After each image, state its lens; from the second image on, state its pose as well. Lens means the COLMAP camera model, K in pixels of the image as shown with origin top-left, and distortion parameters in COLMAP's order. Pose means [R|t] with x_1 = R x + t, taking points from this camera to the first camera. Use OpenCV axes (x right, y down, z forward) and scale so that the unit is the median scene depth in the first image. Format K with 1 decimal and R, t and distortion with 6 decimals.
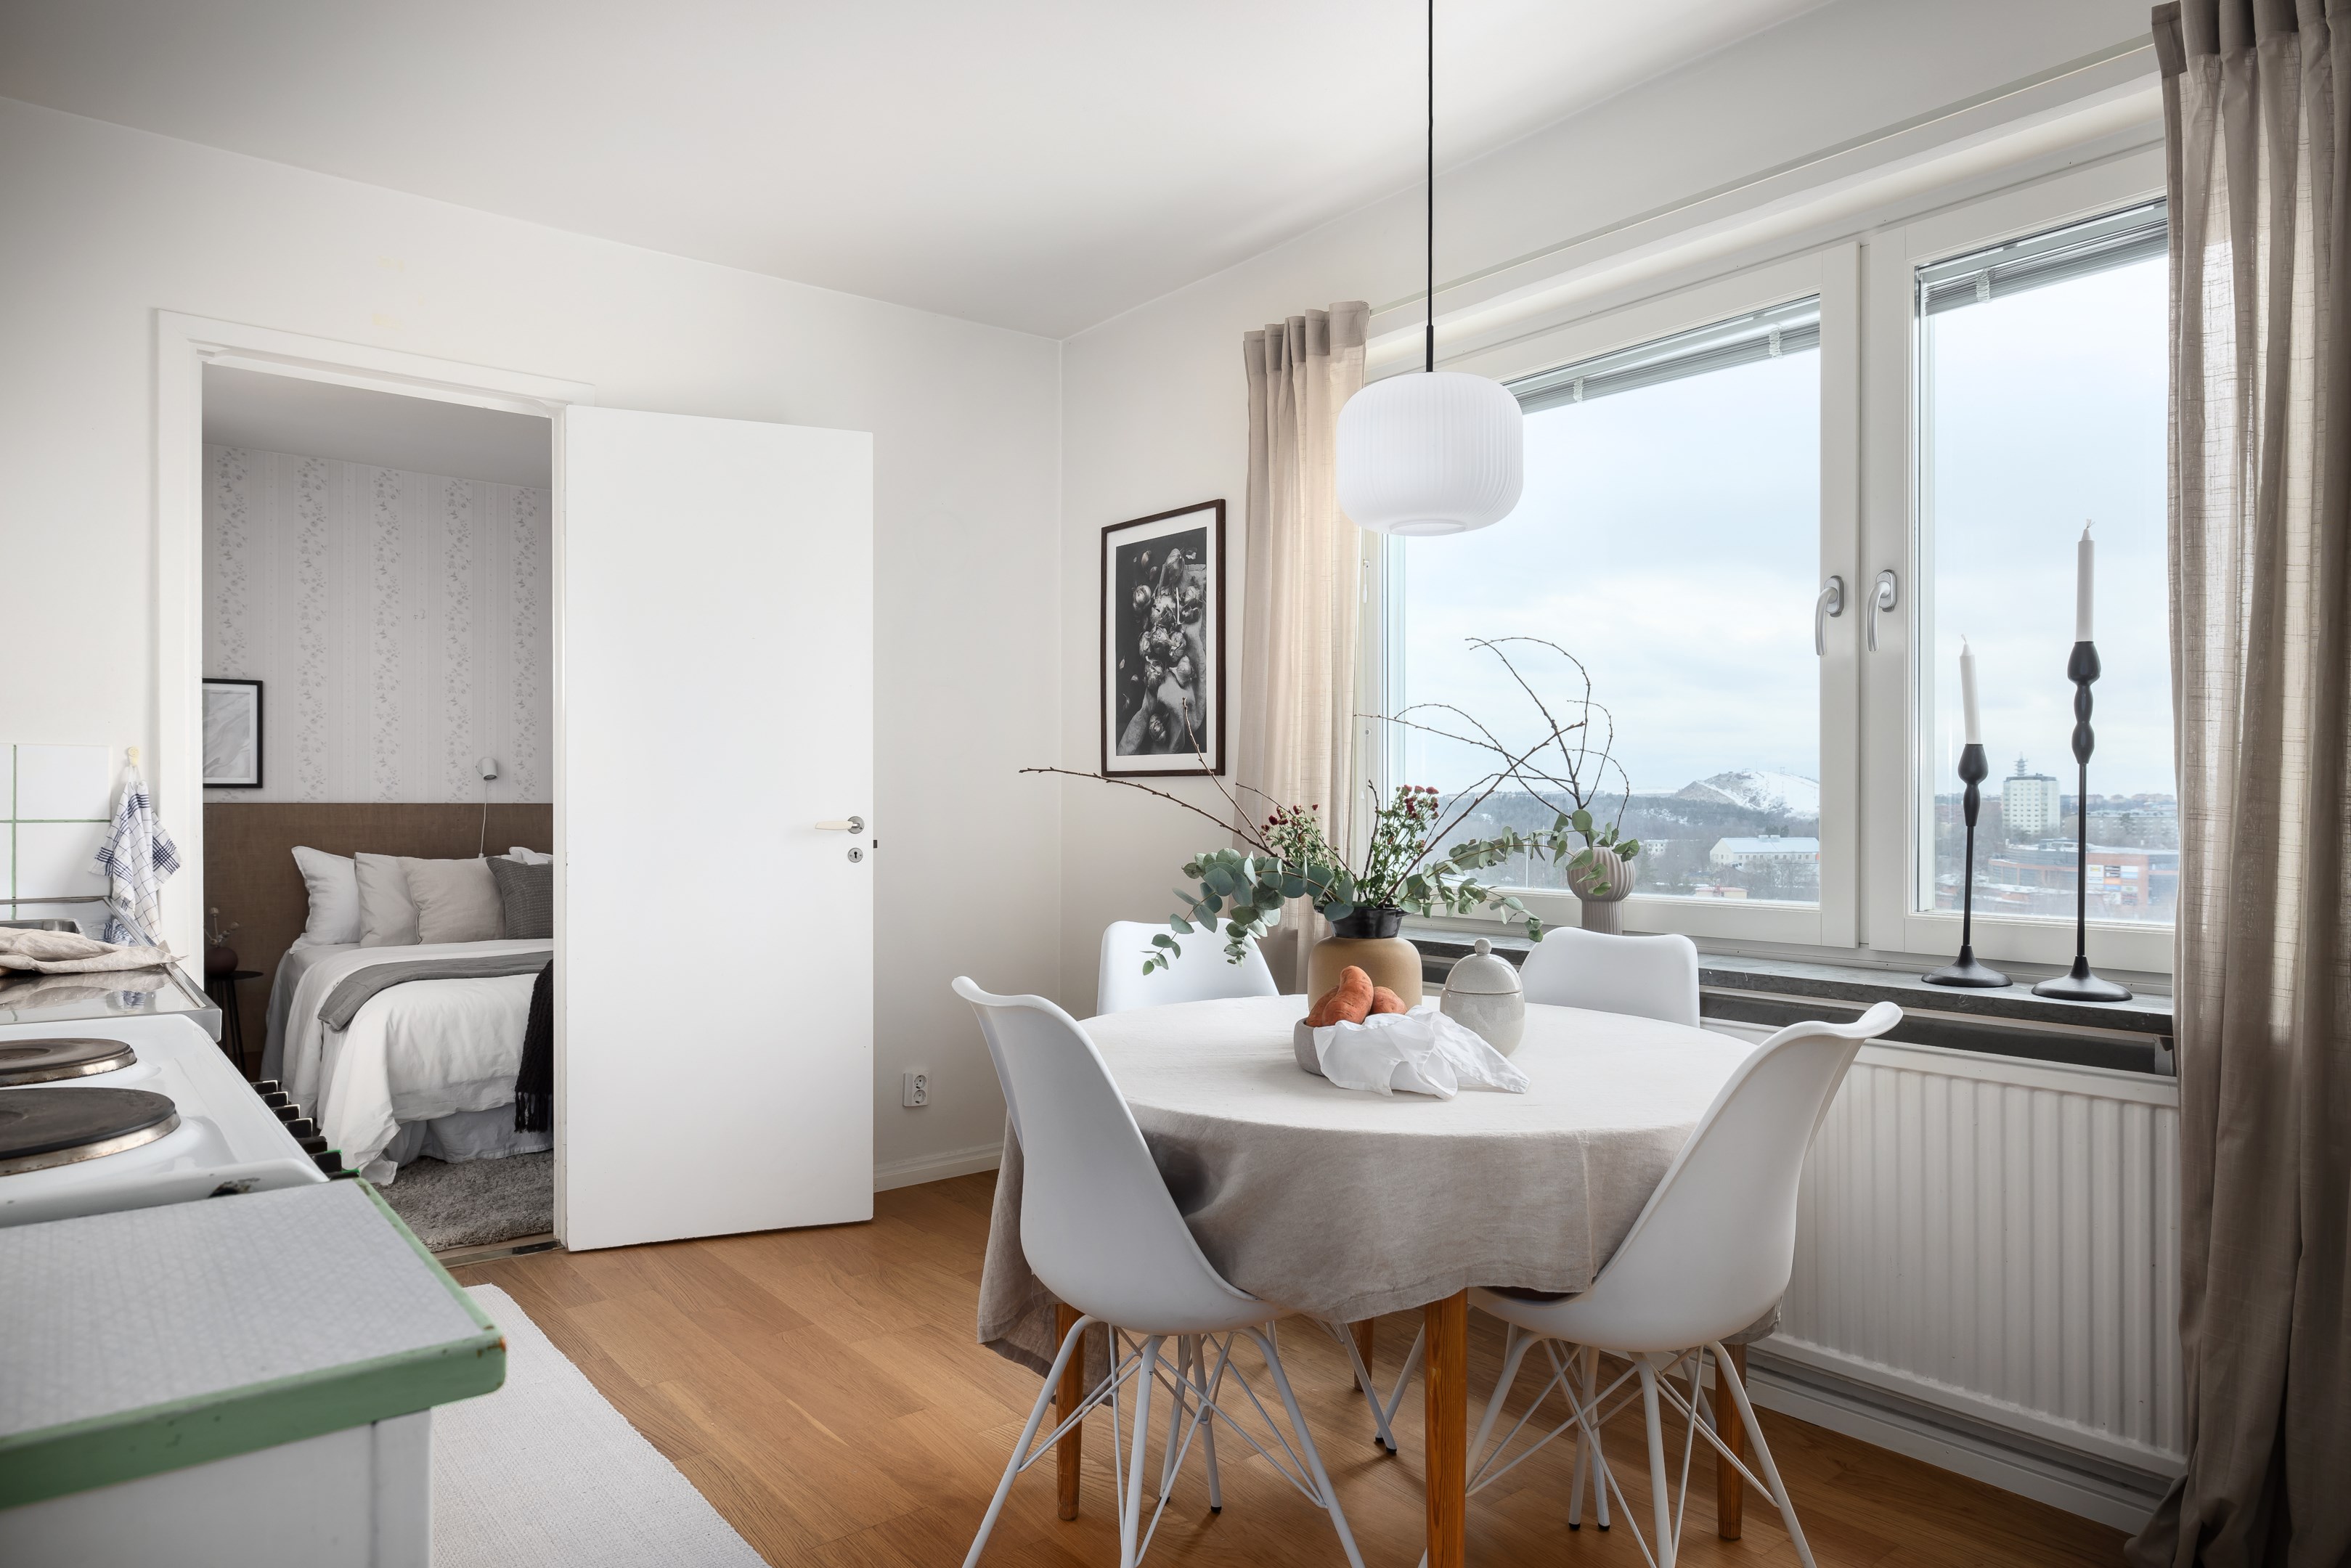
lens RADIAL K [[1394.9, 0, 1175.5], [0, 1394.9, 784.0], [0, 0, 1]] dist [-0.001121, 0.001373]
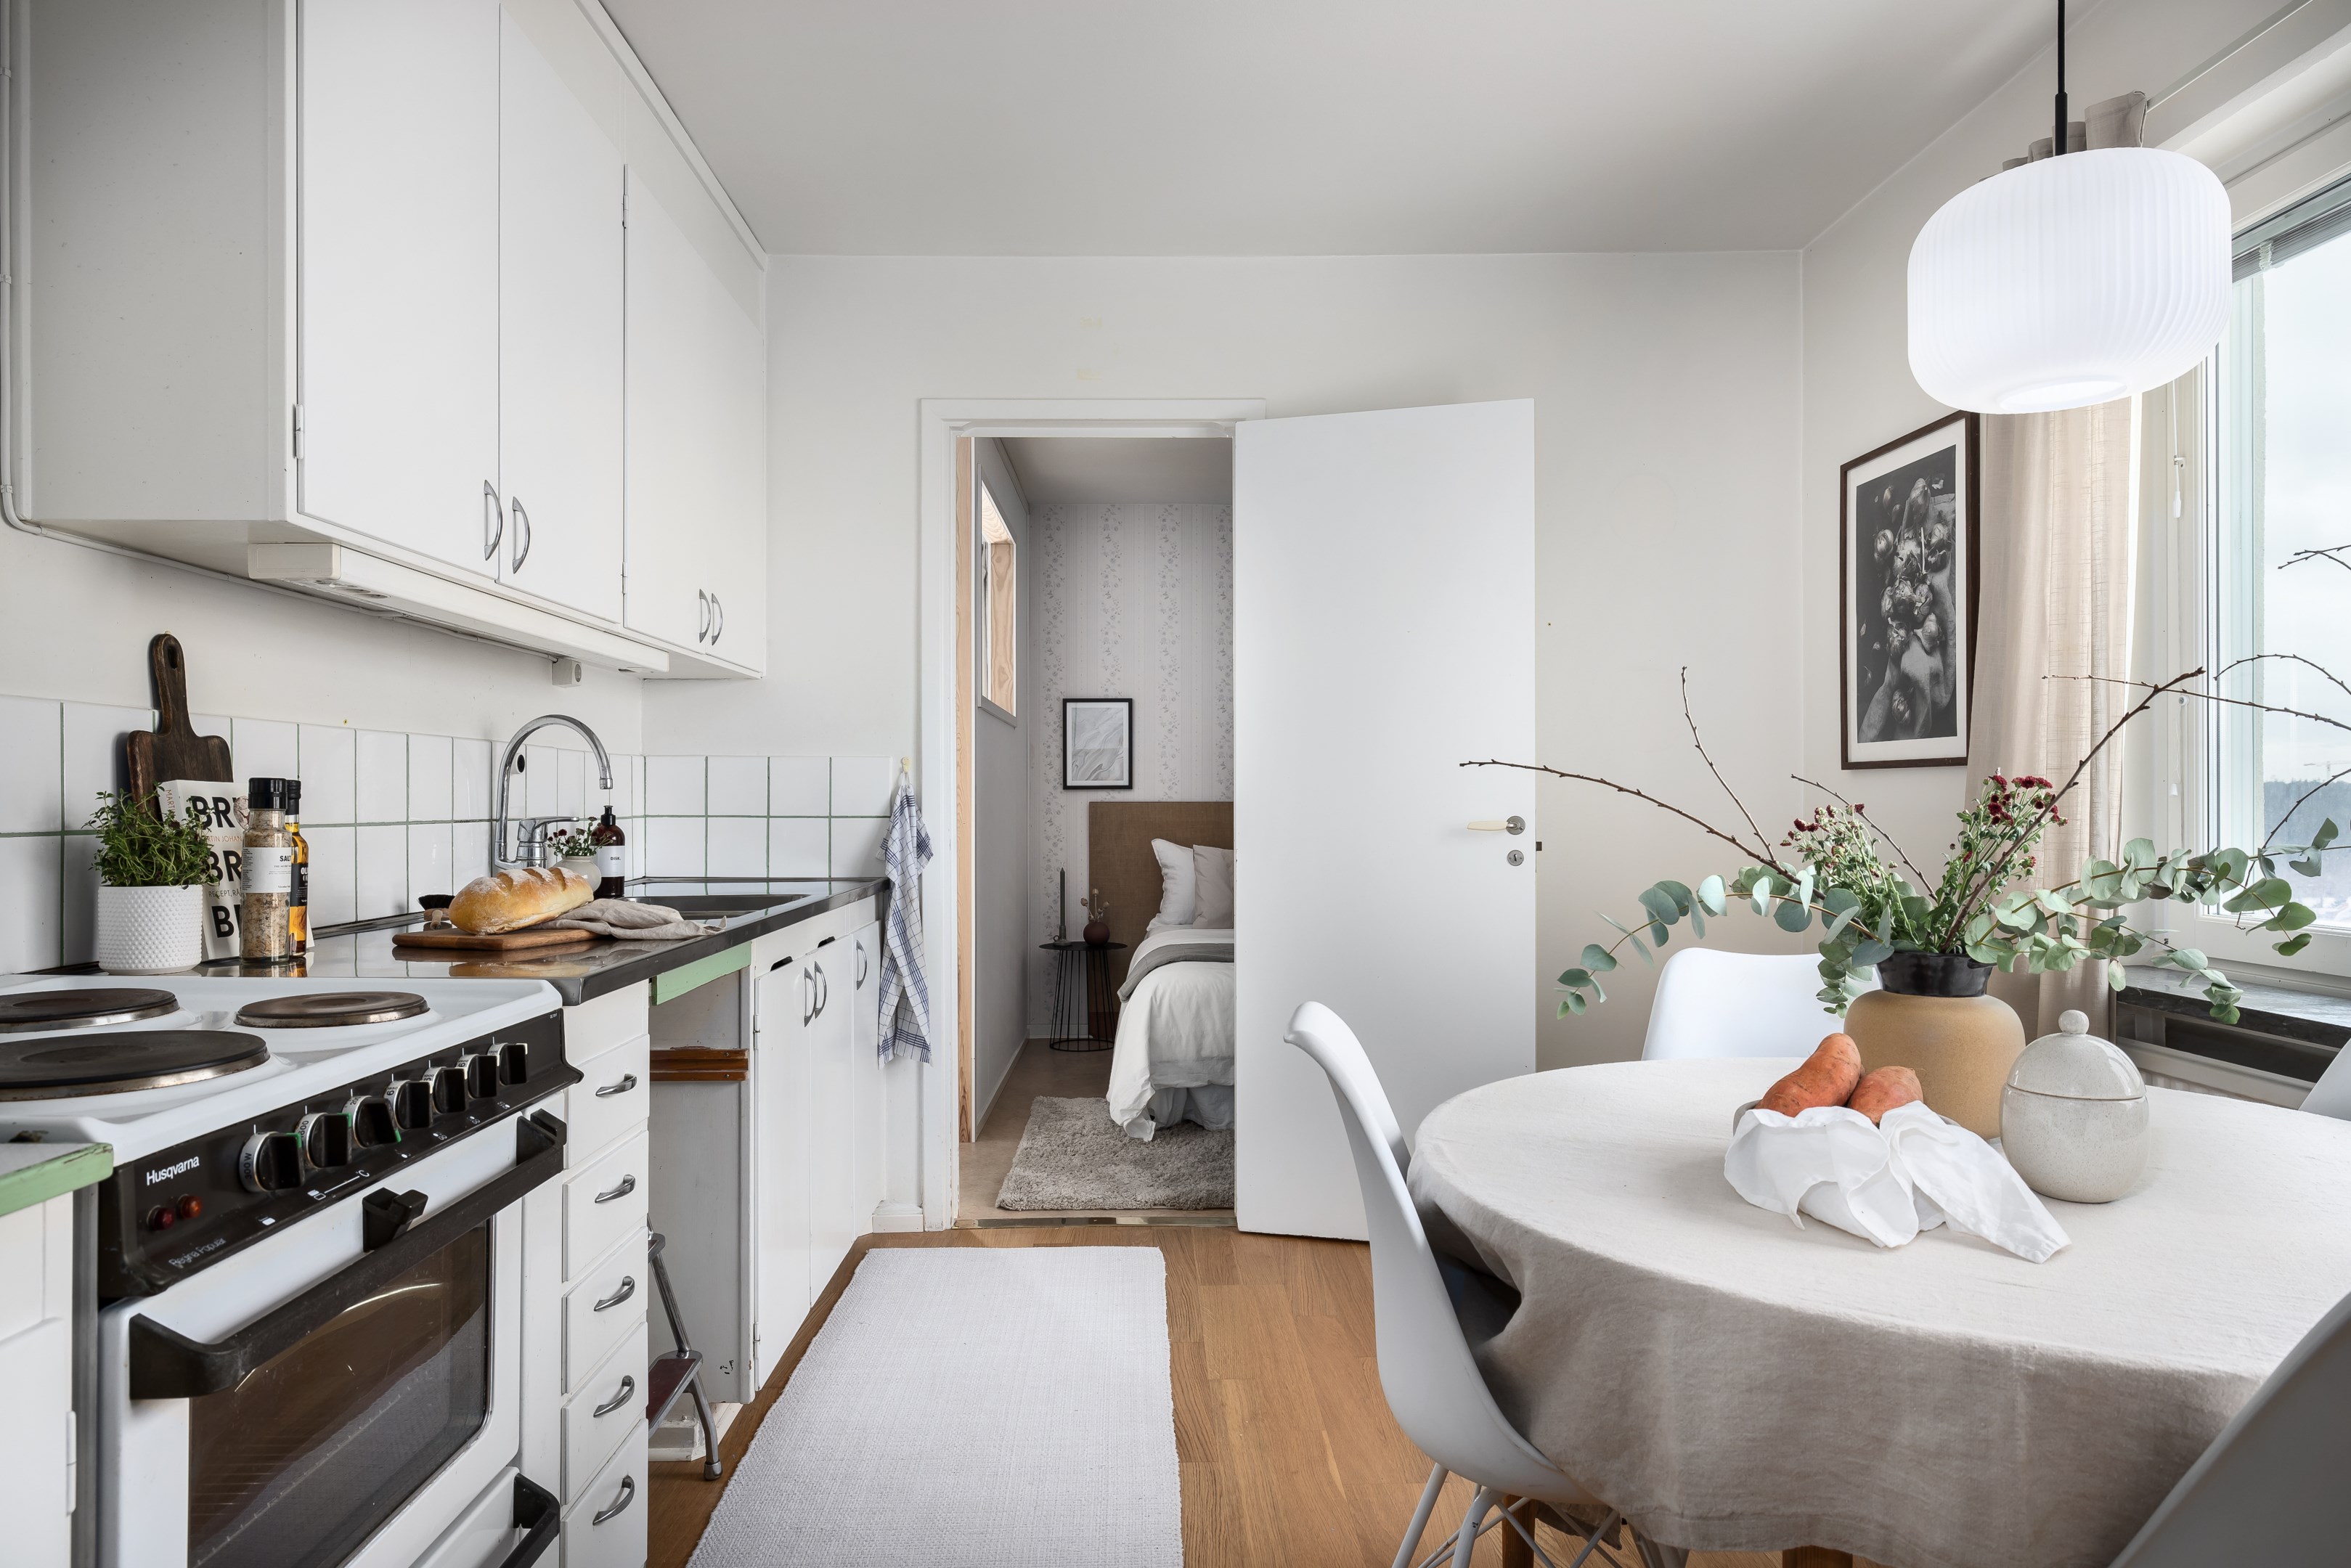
lens RADIAL K [[1402.8, 0, 1175.5], [0, 1402.8, 784.0], [0, 0, 1]] dist [0.000338, -0.000117]
pose [[0.798658, -0.008702, -0.601722, 0.143382], [0.009743, 0.999951, -0.001528, 0.001114], [0.601707, -0.004642, 0.798704, 0.115980]]
